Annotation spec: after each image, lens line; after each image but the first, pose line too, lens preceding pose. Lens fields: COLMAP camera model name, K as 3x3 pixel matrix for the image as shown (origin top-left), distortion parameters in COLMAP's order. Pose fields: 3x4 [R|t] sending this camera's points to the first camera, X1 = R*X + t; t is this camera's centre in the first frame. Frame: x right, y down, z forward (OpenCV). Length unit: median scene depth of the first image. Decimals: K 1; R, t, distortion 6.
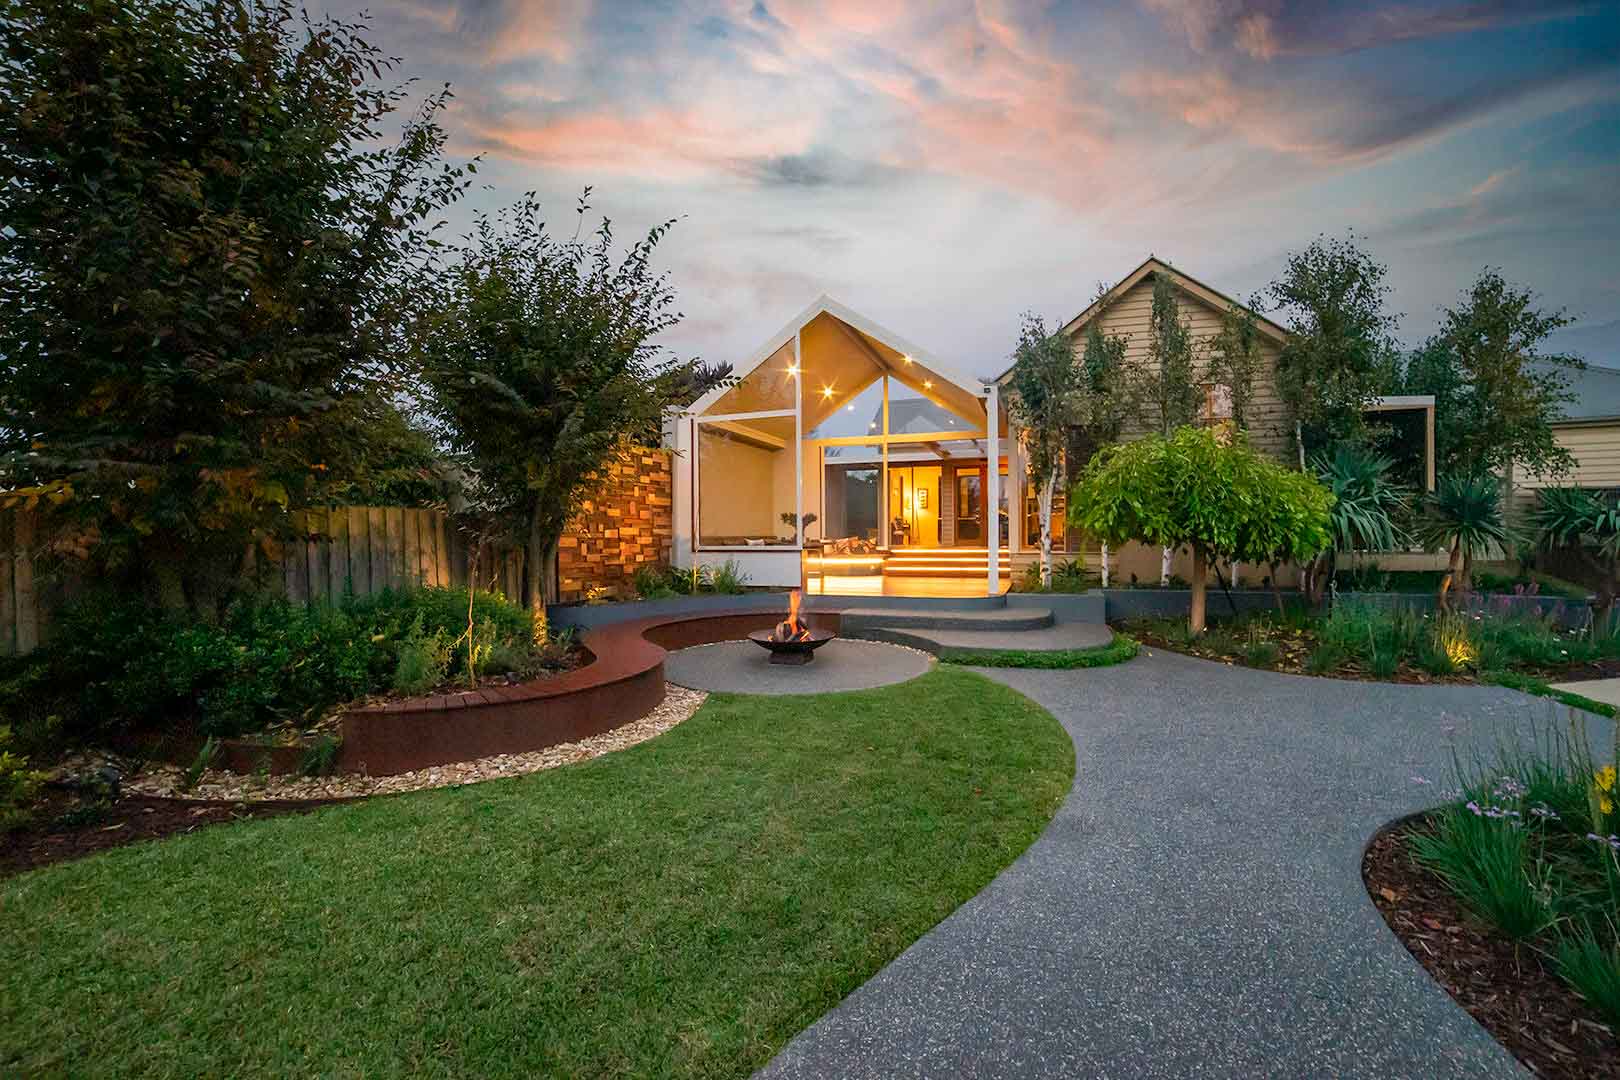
lens RADIAL K [[671.6, 0, 797.6], [0, 671.6, 546.2], [0, 0, 1]] dist [-0.092325, 0.040580]
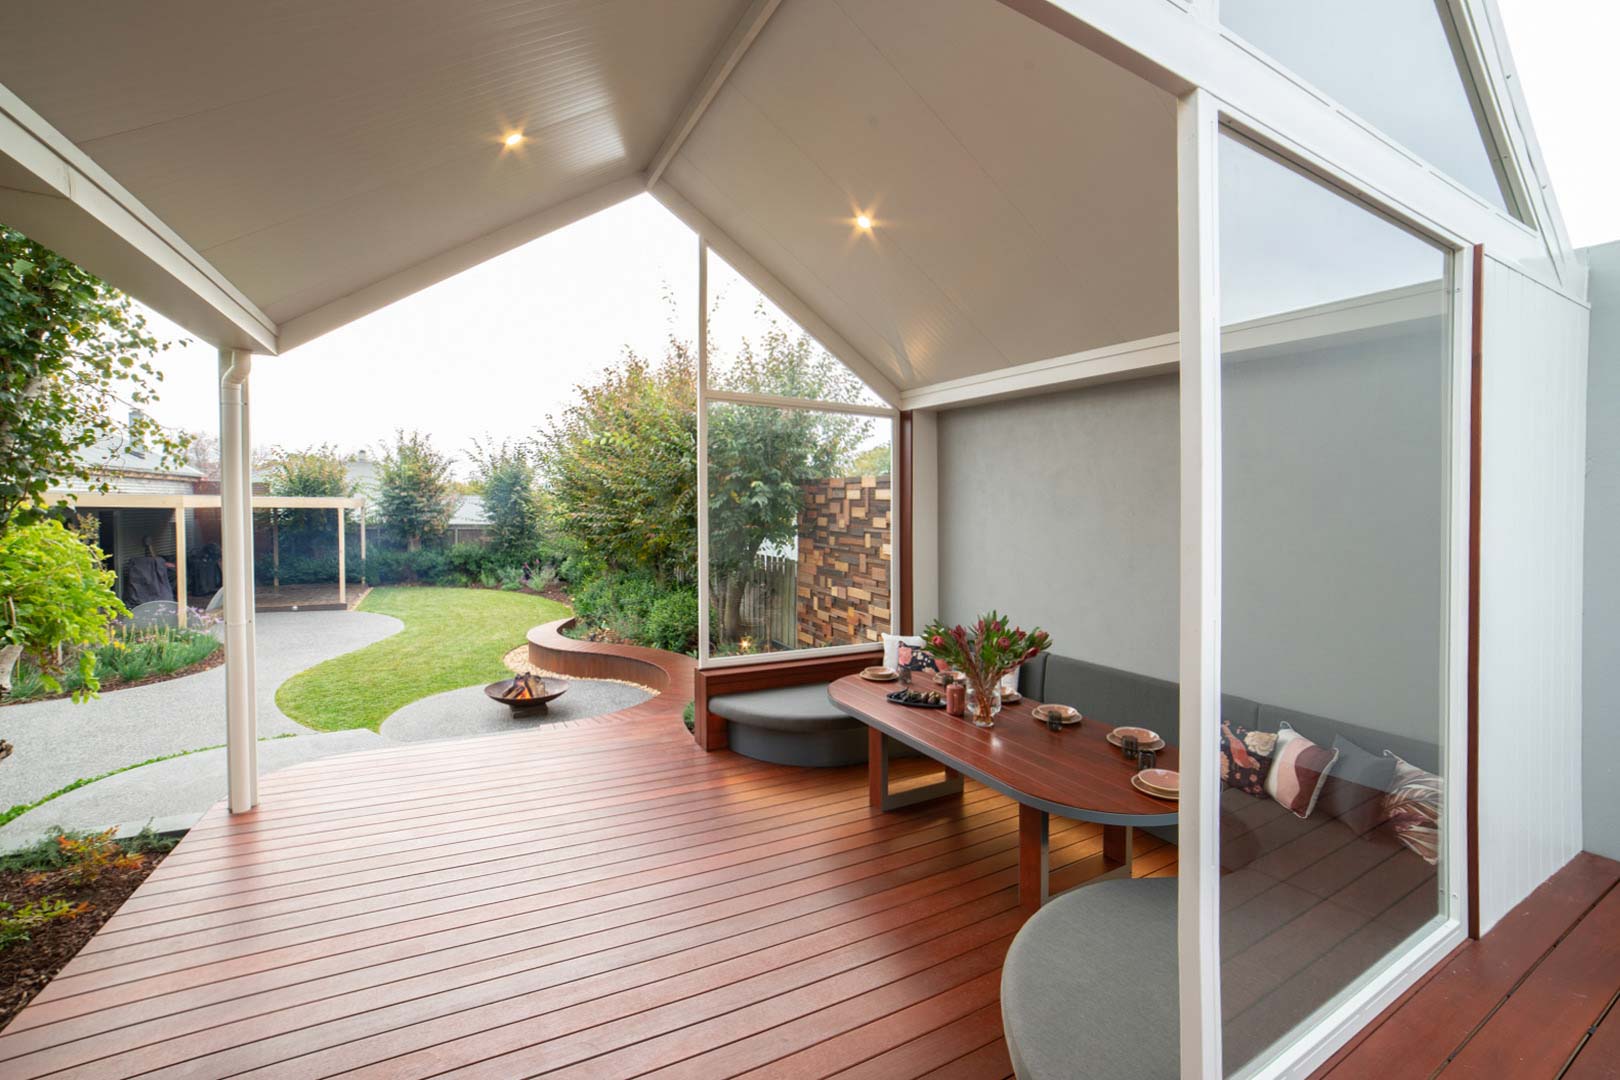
lens RADIAL K [[690.4, 0, 785.7], [0, 690.4, 506.3], [0, 0, 1]] dist [-0.009265, 0.000516]
pose [[-0.673262, 0.005775, -0.739381, 0.373259], [-0.019703, 0.999474, 0.025748, -0.139960], [0.739141, 0.031904, -0.672795, 1.483445]]
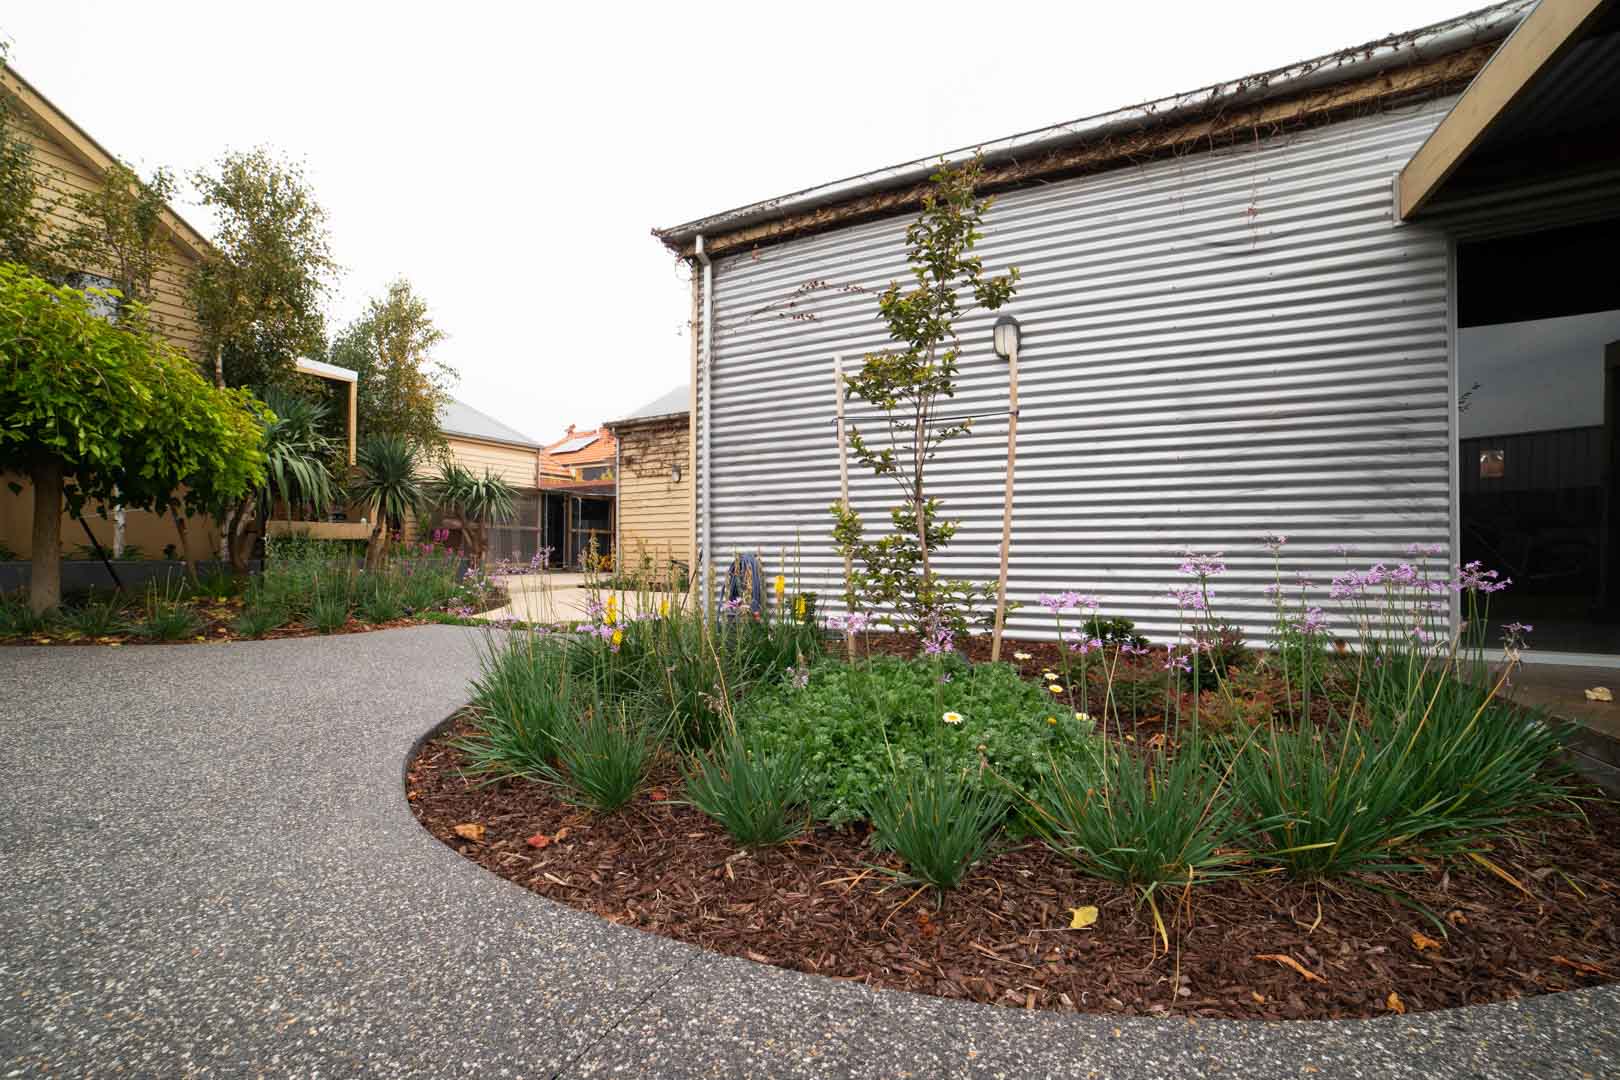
lens RADIAL K [[653.4, 0, 804.6], [0, 653.4, 552.4], [0, 0, 1]] dist [-0.064301, 0.022892]
pose [[0.141259, 0.008746, 0.989934, 0.093574], [0.014940, 0.999828, -0.010966, 0.072341], [-0.989860, 0.016339, 0.141104, 0.145851]]
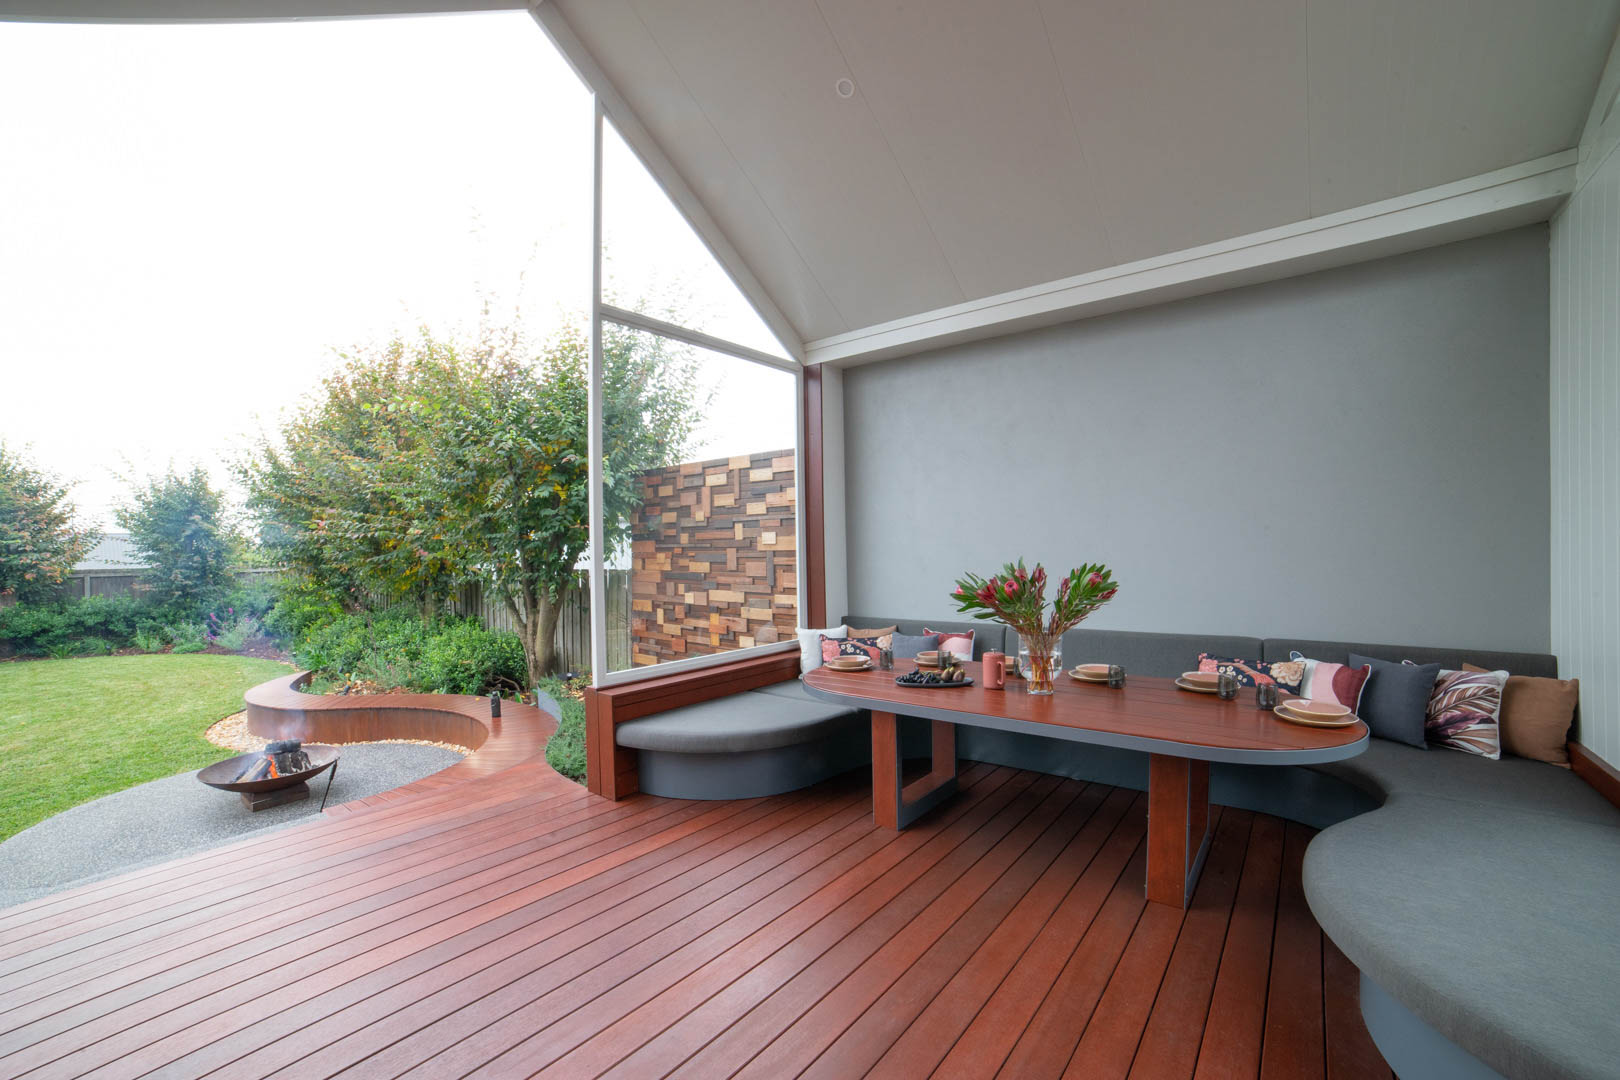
lens RADIAL K [[671.6, 0, 797.6], [0, 671.6, 546.2], [0, 0, 1]] dist [-0.092325, 0.040580]
pose [[-0.323037, 0.016411, -0.946244, 0.328180], [0.006957, 0.999864, 0.014965, -0.079969], [0.946361, -0.001749, -0.323107, 1.296272]]
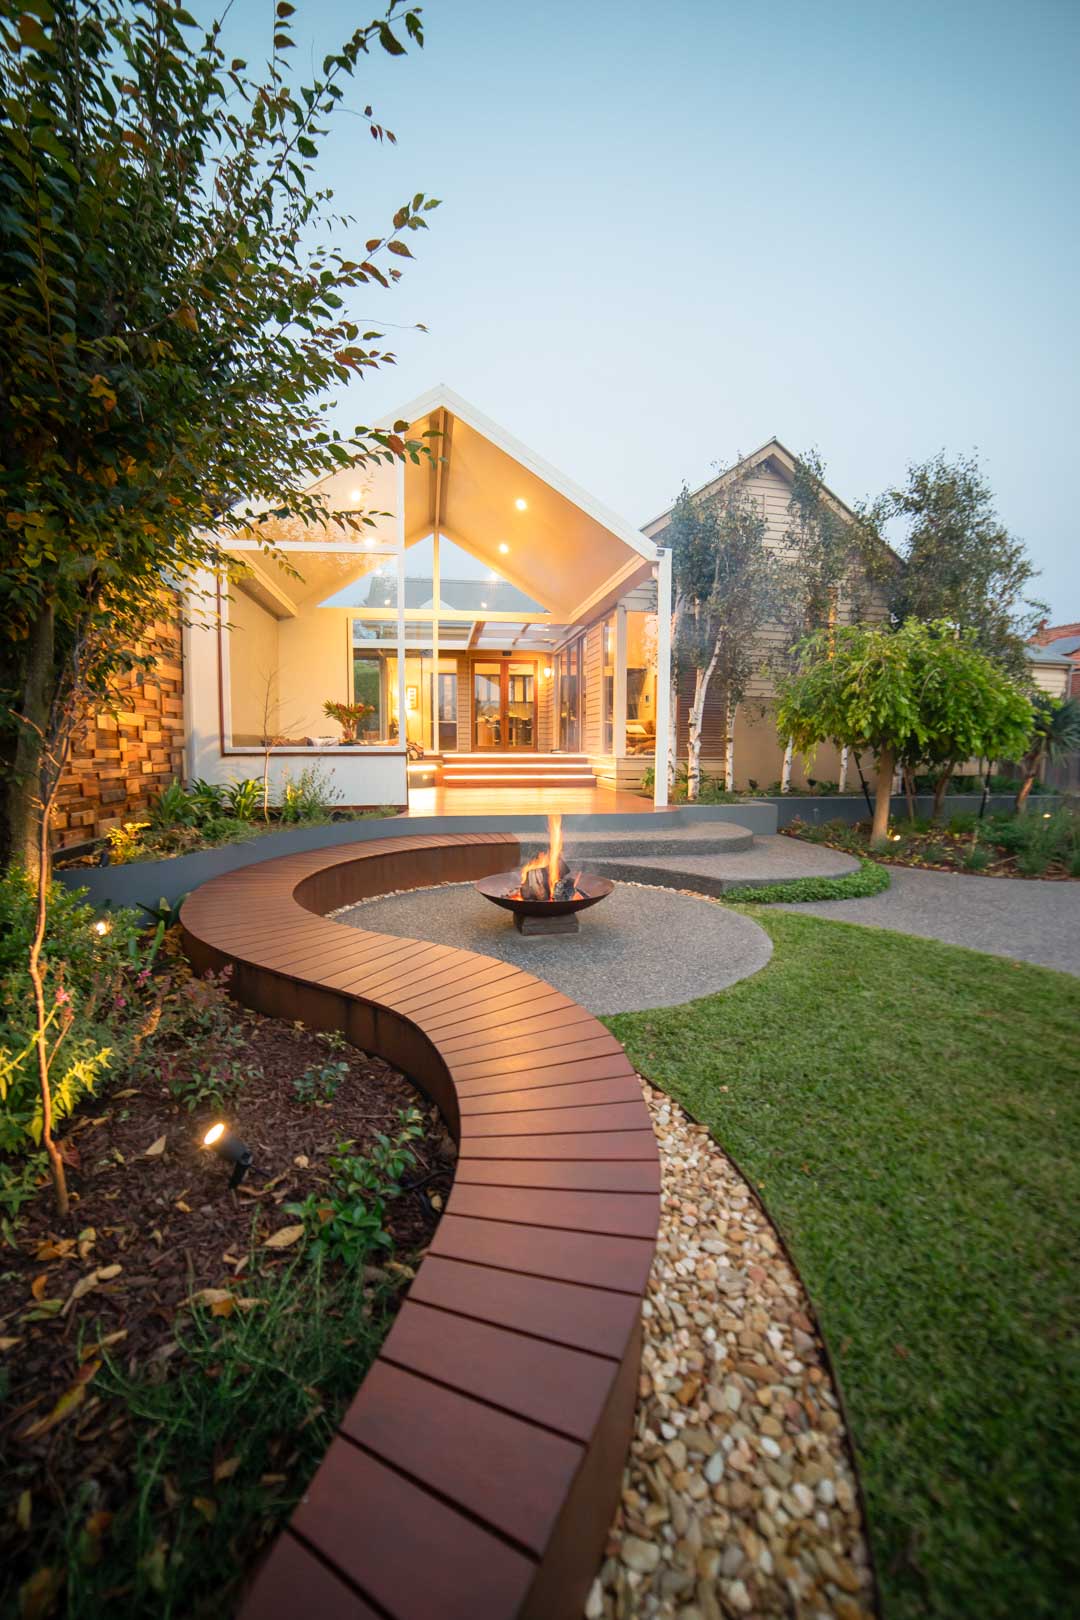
lens RADIAL K [[671.6, 0, 550.5], [0, 671.6, 820.4], [0, 0, 1]] dist [-0.092325, 0.040580]
pose [[0.859271, -0.046100, 0.509439, -0.236370], [-0.002999, 0.995459, 0.095139, 0.009712], [-0.511512, -0.083278, 0.855231, 0.343861]]
